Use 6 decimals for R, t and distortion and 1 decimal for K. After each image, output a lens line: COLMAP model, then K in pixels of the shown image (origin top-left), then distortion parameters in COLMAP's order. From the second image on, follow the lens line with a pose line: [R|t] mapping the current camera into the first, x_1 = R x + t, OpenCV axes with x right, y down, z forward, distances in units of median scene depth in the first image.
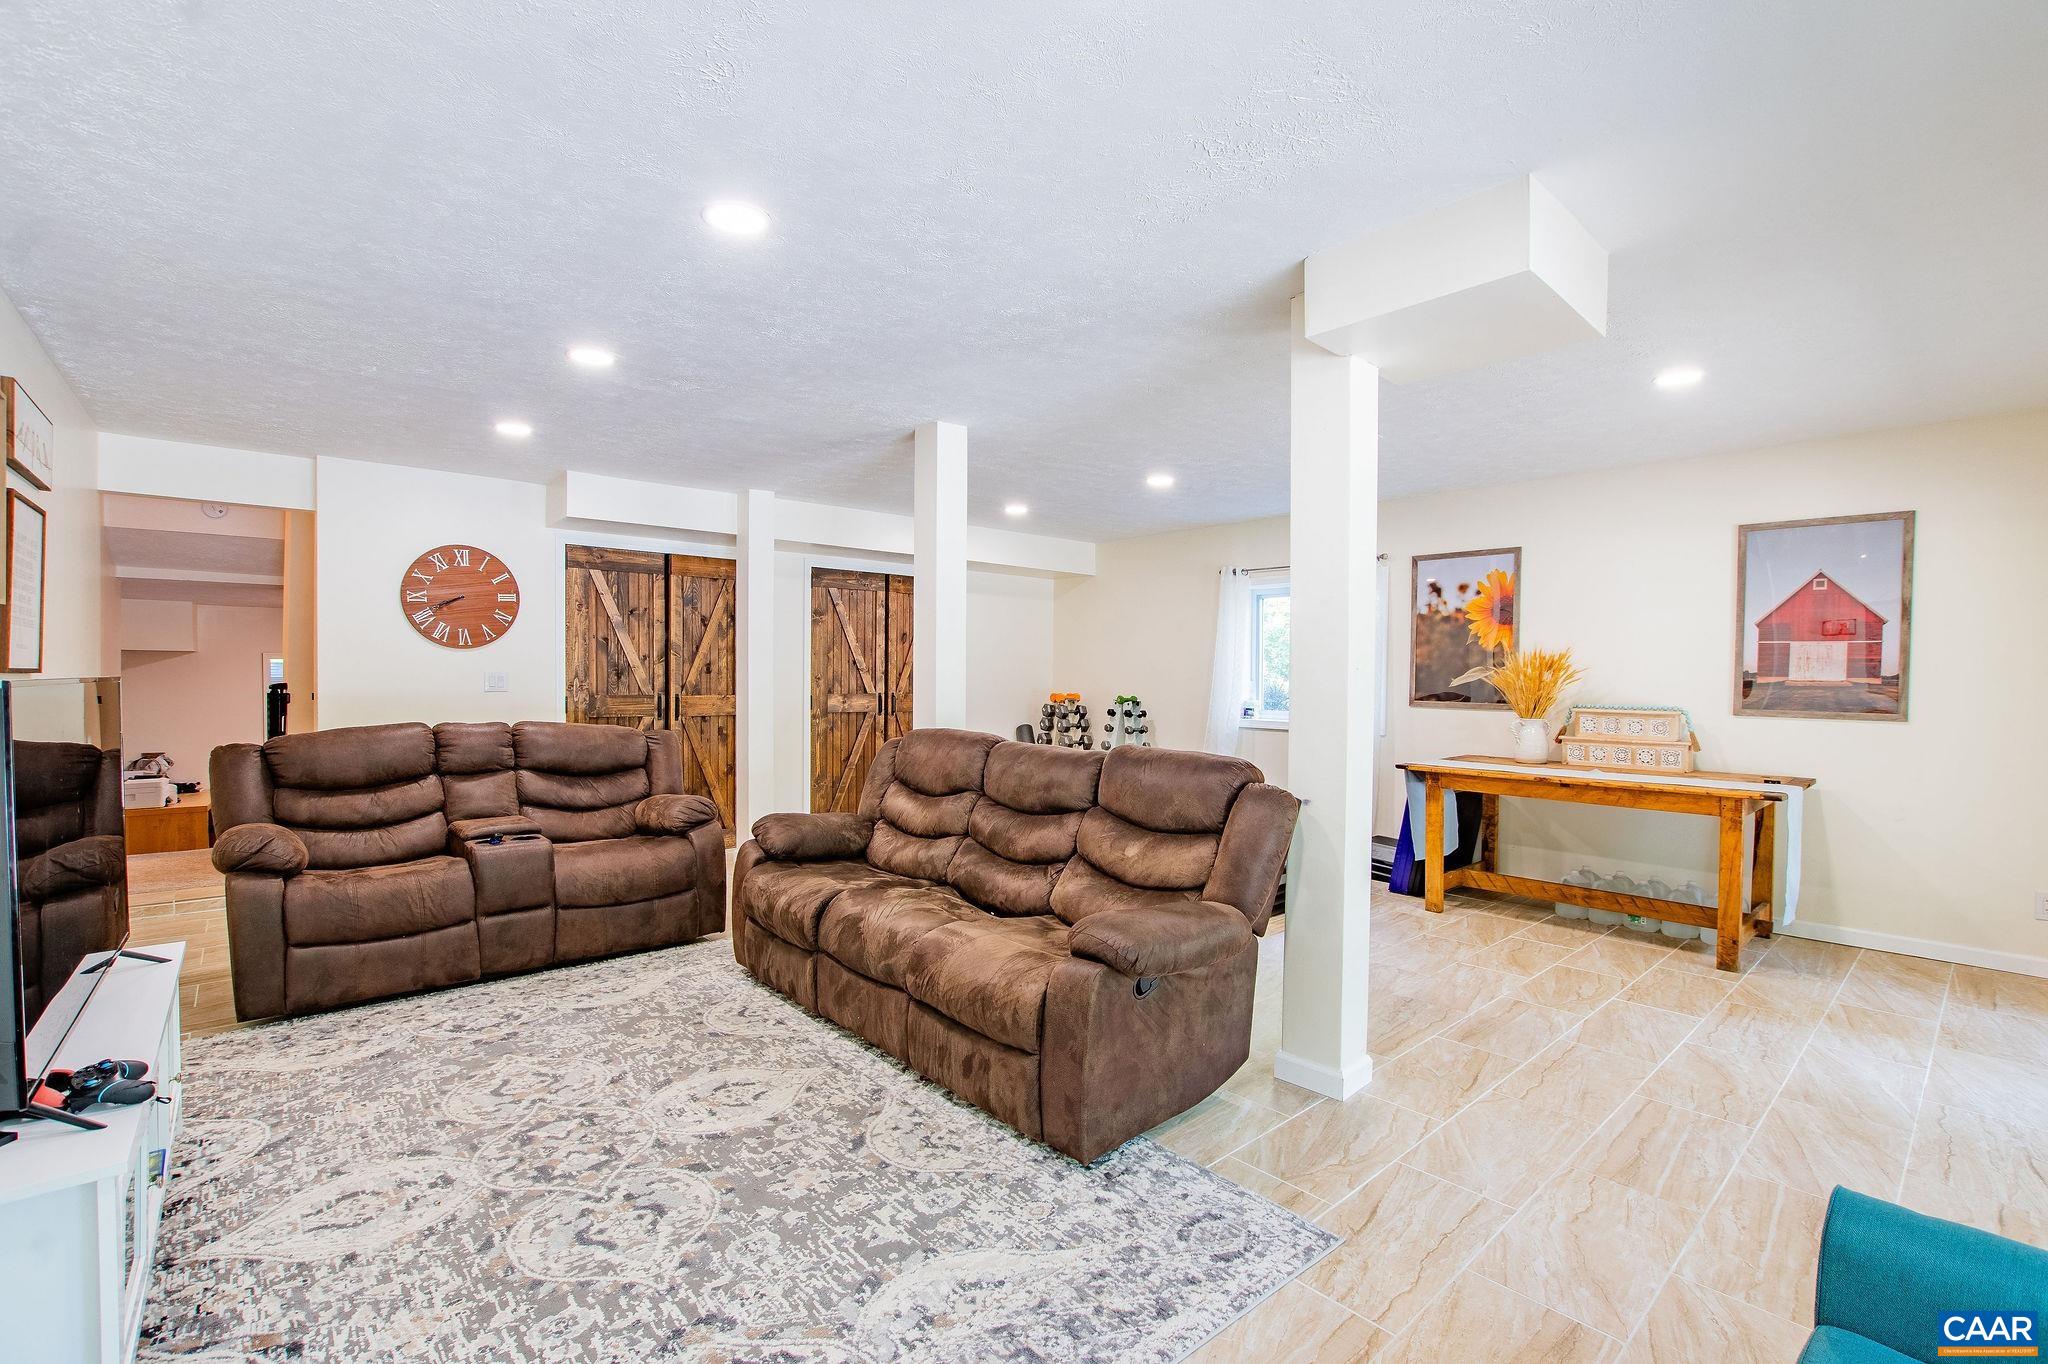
lens RADIAL K [[908.3, 0, 1029.6], [0, 908.3, 721.1], [0, 0, 1]] dist [-0.034033, 0.004556]
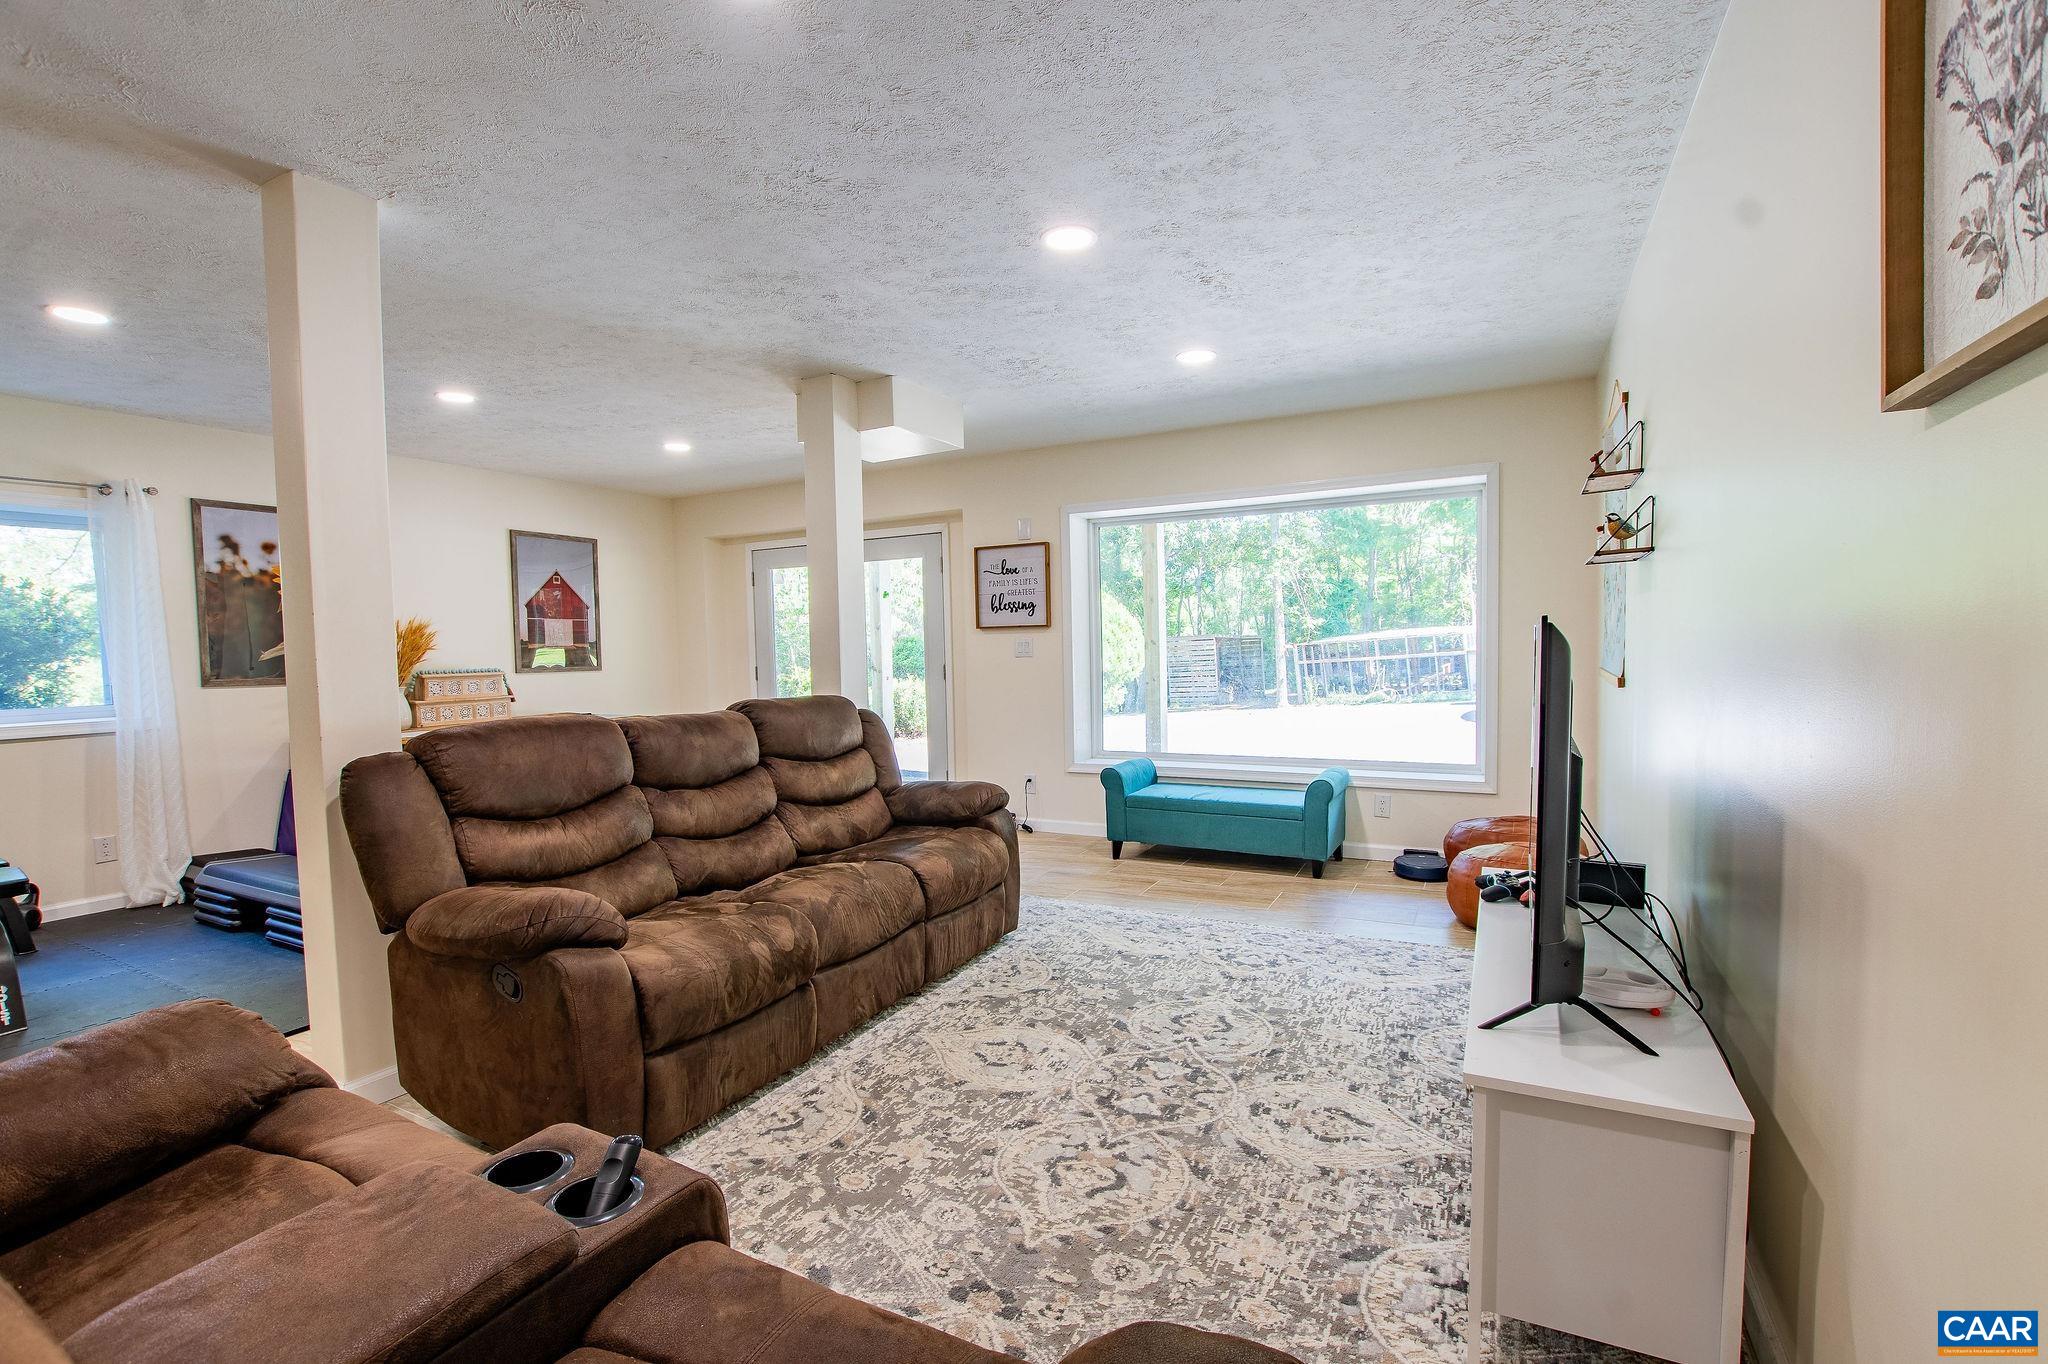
lens RADIAL K [[908.3, 0, 1029.6], [0, 908.3, 721.1], [0, 0, 1]] dist [-0.034033, 0.004556]
pose [[-0.366293, -0.078581, 0.927176, -1.265493], [0.062533, 0.992096, 0.108787, -0.057174], [-0.928396, 0.097827, -0.358484, 1.329266]]
